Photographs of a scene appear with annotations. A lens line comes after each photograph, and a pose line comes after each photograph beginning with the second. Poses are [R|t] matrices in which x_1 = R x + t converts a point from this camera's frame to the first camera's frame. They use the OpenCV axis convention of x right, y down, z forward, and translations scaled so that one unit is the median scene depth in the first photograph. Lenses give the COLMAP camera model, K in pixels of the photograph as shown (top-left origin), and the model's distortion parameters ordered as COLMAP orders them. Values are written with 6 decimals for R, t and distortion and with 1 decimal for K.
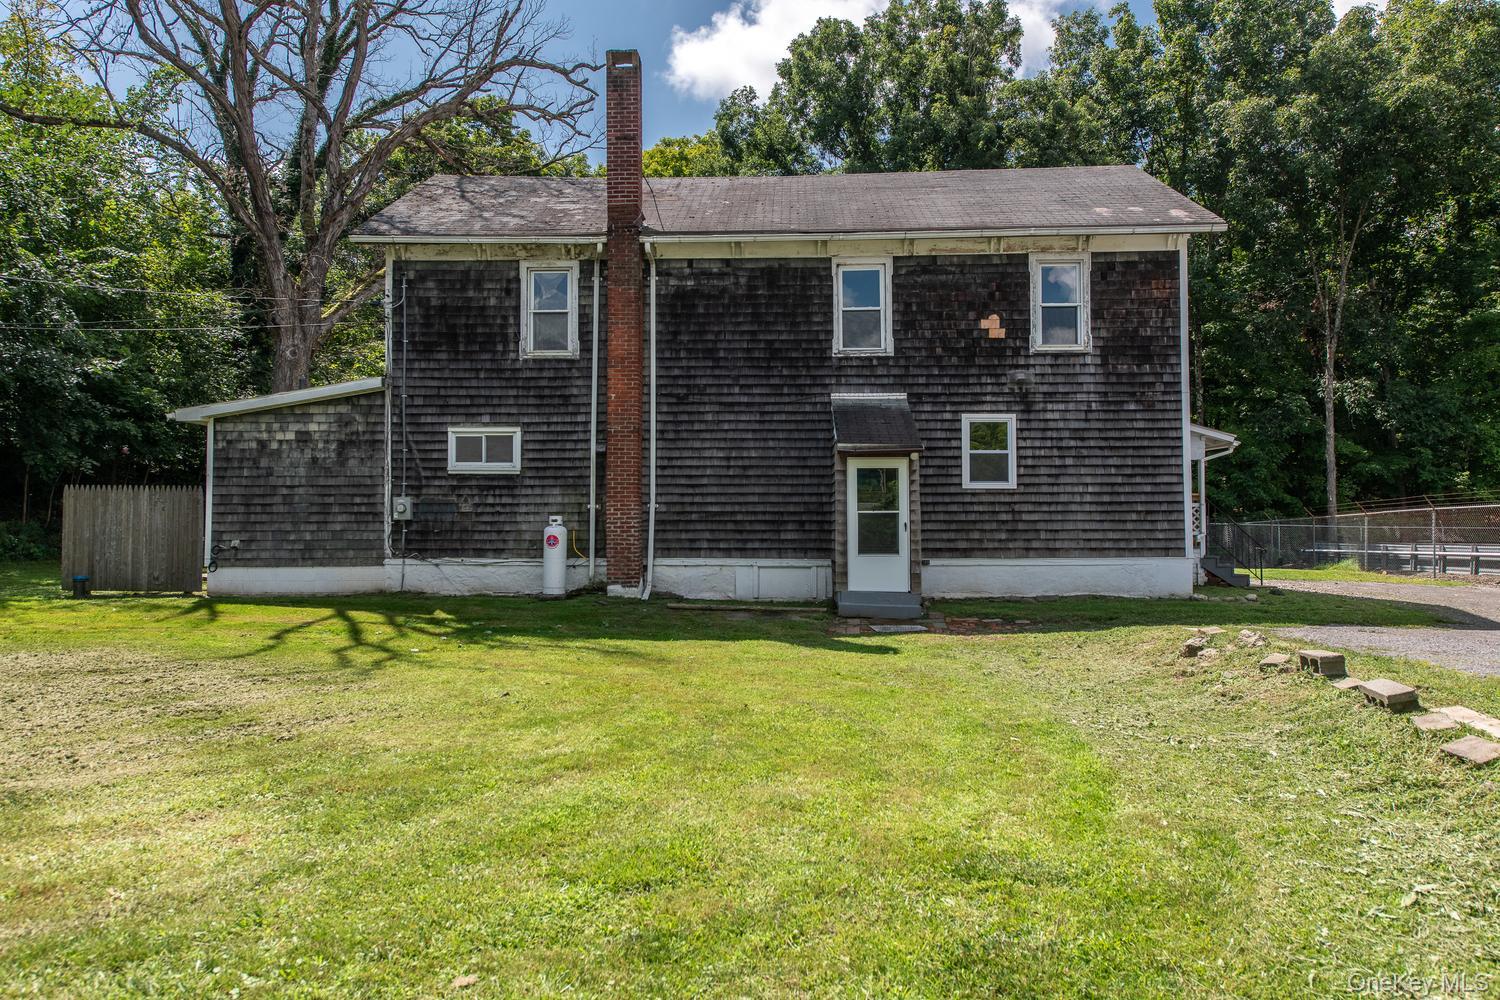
lens RADIAL K [[973.0, 0, 751.6], [0, 973.0, 494.9], [0, 0, 1]] dist [0.038537, -0.004624]
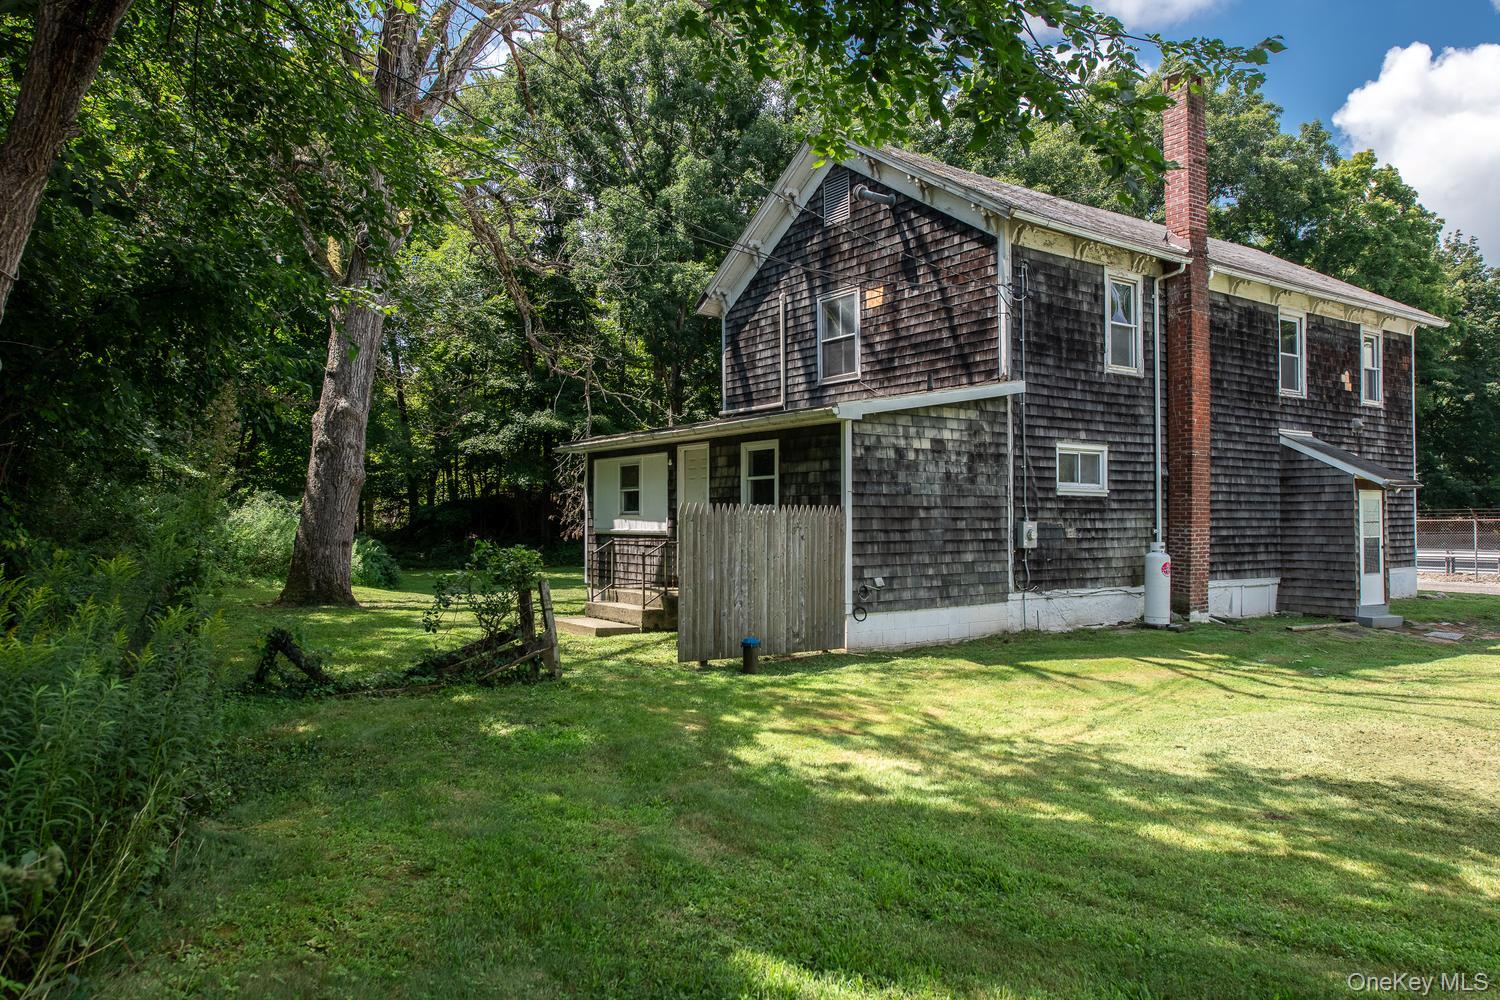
lens RADIAL K [[973.0, 0, 754.9], [0, 973.0, 500.5], [0, 0, 1]] dist [0.038537, -0.004624]
pose [[0.798393, 0.012030, 0.602017, -1.061005], [-0.019505, 0.999792, 0.005889, -0.016571], [-0.601821, -0.016444, 0.798461, 0.455078]]
